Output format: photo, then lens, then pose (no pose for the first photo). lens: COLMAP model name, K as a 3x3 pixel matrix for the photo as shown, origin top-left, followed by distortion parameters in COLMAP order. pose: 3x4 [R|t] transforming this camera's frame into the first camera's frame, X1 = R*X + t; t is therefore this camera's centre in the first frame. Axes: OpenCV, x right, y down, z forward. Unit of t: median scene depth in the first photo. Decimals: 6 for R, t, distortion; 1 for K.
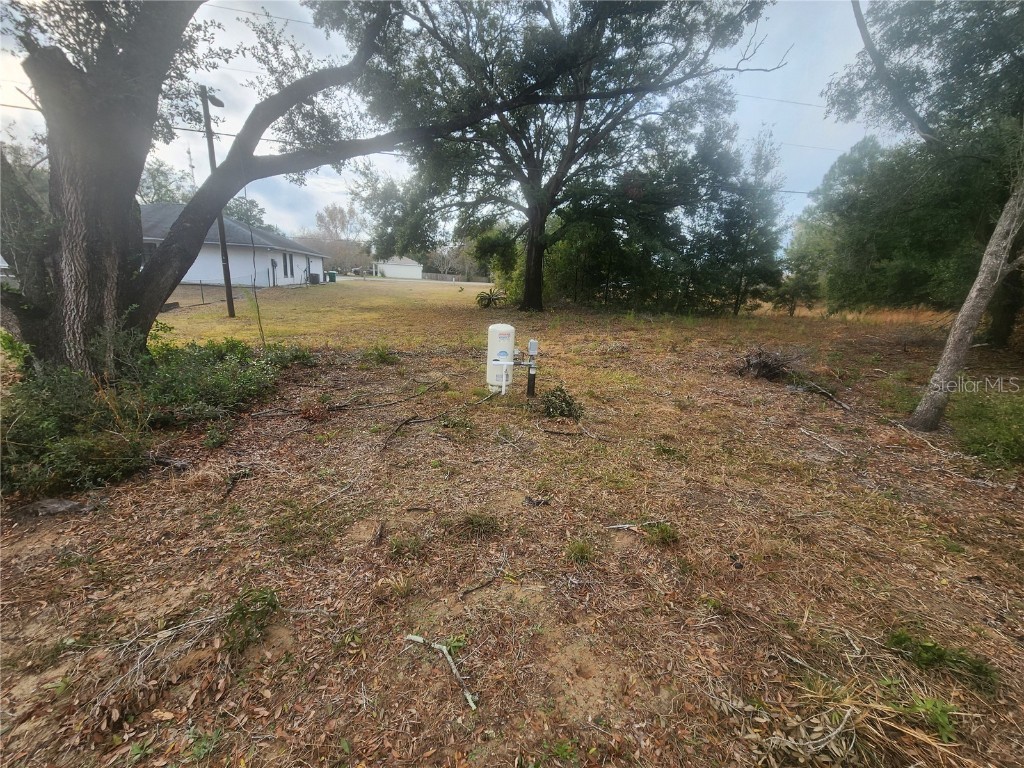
lens RADIAL K [[408.0, 0, 512.9], [0, 408.0, 385.1], [0, 0, 1]] dist [-0.001119, 0.000004]
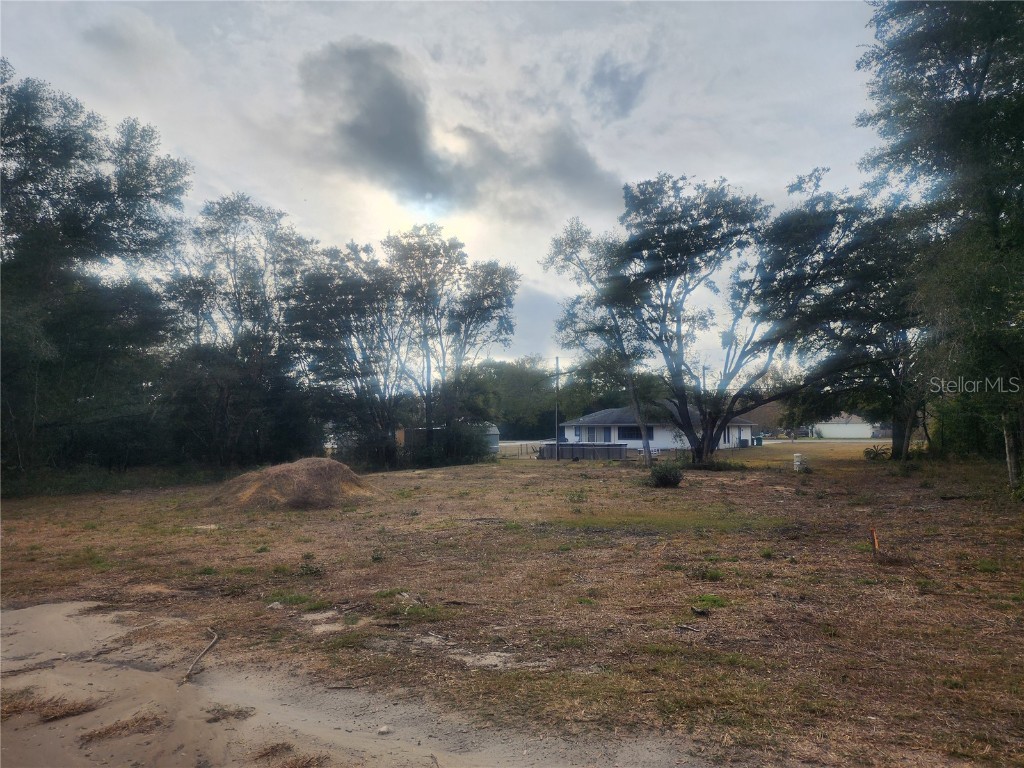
lens RADIAL K [[651.6, 0, 512.0], [0, 651.6, 384.0], [0, 0, 1]] dist [0.003326, 0.004114]
pose [[0.717192, -0.104175, -0.689045, 0.406574], [-0.134265, 0.949582, -0.283315, 0.232754], [0.683819, 0.295705, 0.667046, -0.890116]]
